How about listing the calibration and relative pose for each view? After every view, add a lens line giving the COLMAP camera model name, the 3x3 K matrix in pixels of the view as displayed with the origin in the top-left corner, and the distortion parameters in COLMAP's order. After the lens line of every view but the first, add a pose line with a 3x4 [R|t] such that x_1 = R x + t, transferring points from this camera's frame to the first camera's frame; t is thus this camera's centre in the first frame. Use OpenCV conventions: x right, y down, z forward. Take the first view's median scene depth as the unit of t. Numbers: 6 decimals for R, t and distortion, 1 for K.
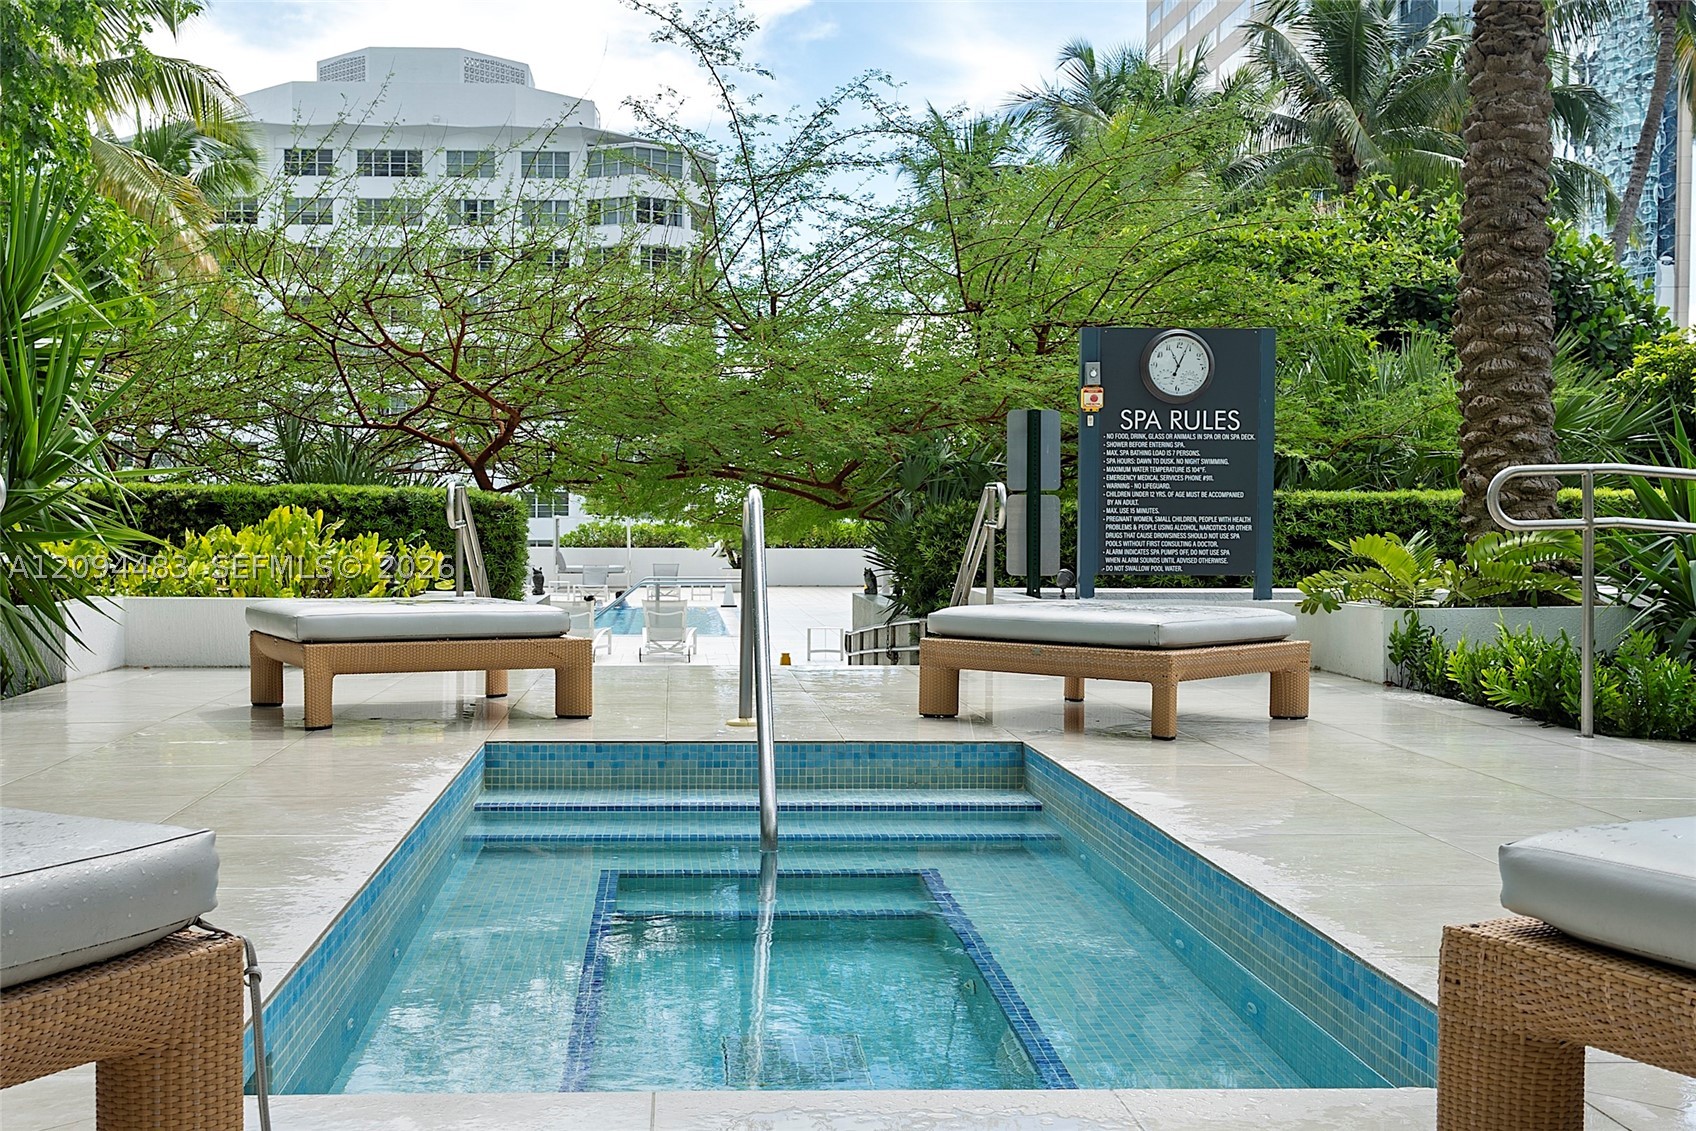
lens RADIAL K [[1779.8, 0, 848.0], [0, 1779.8, 565.5], [0, 0, 1]] dist [-0.009999, -0.019492]
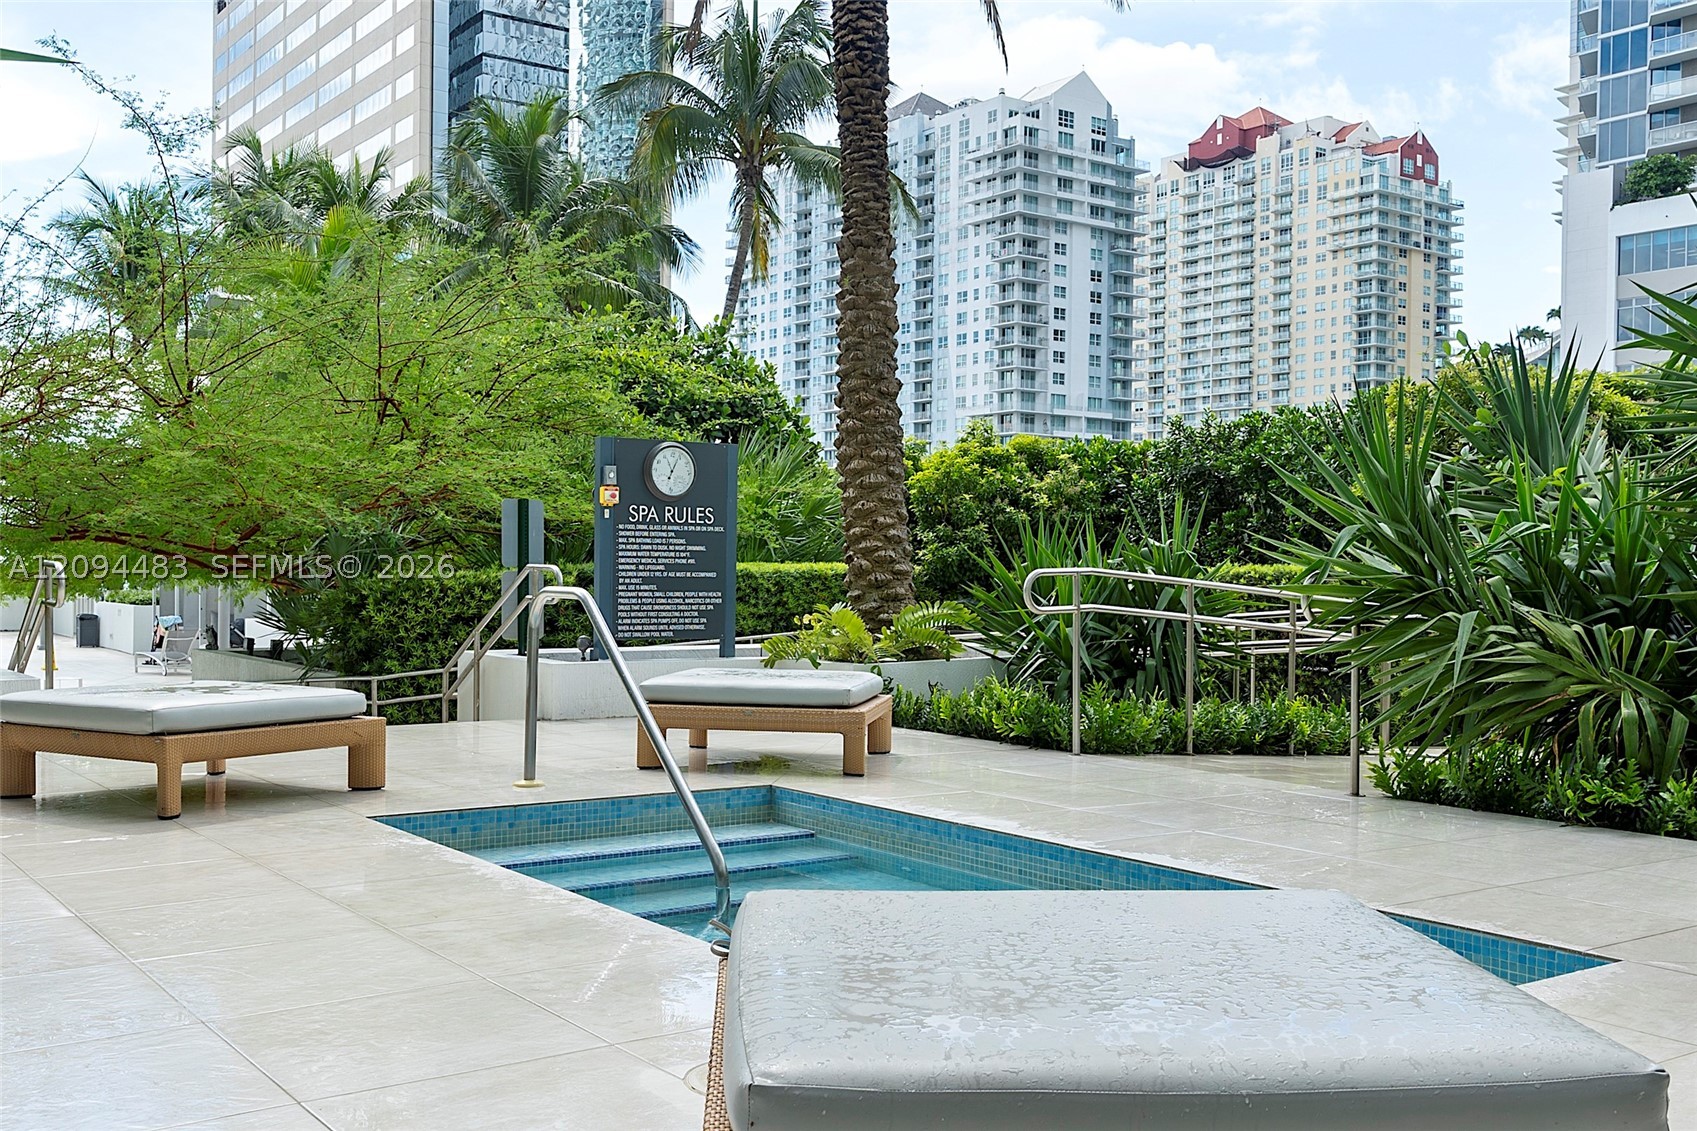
lens RADIAL K [[1559.4, 0, 848.5], [0, 1559.4, 565.5], [0, 0, 1]] dist [0.000438, -0.005225]
pose [[0.846251, 0.008508, 0.532717, -0.290881], [0.003787, 0.999751, -0.021983, -0.021749], [-0.532771, 0.020620, 0.846008, 0.010967]]
